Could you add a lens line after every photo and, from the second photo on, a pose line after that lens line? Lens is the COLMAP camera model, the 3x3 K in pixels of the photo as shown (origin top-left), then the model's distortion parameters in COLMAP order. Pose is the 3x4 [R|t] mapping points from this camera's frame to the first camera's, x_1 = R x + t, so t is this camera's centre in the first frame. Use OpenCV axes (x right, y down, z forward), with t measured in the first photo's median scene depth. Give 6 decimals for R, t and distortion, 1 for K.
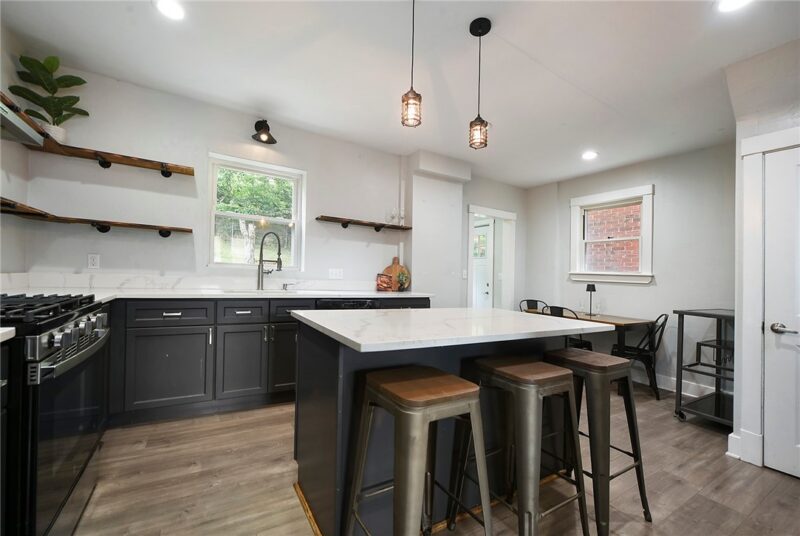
lens RADIAL K [[324.6, 0, 386.9], [0, 324.6, 274.3], [0, 0, 1]] dist [-0.000891, -0.000284]
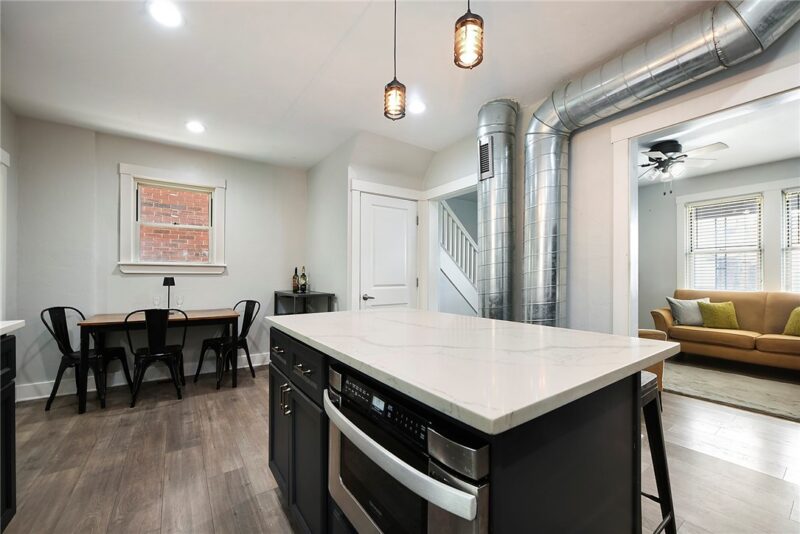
lens RADIAL K [[323.0, 0, 400.0], [0, 323.0, 267.0], [0, 0, 1]] dist [-0.001973, -0.000687]
pose [[-0.090191, -0.015642, 0.995802, -0.400158], [-0.002333, 0.999877, 0.015495, -0.015580], [-0.995922, -0.000926, -0.090216, 0.758890]]
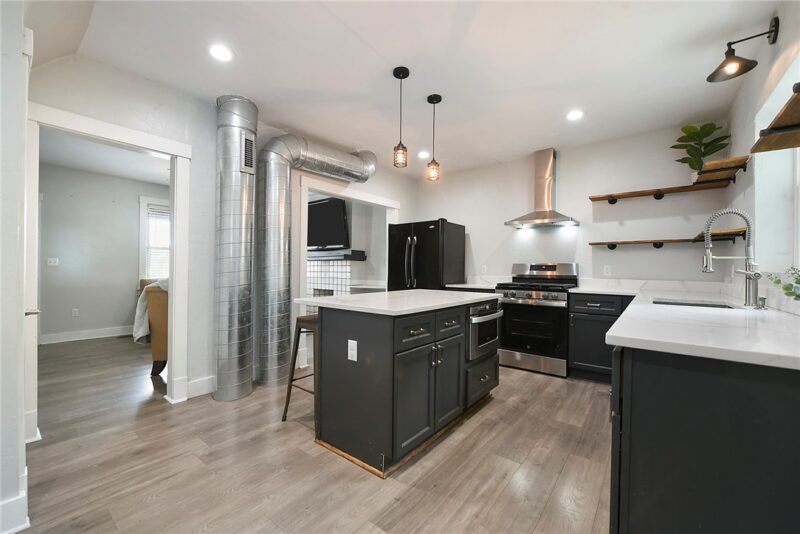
lens RADIAL K [[323.0, 0, 400.0], [0, 323.0, 267.0], [0, 0, 1]] dist [-0.001973, -0.000687]
pose [[-0.924897, -0.053654, -0.376412, 0.552698], [-0.047485, 0.998542, -0.025655, 0.029226], [0.377240, -0.005855, -0.926097, 1.591564]]
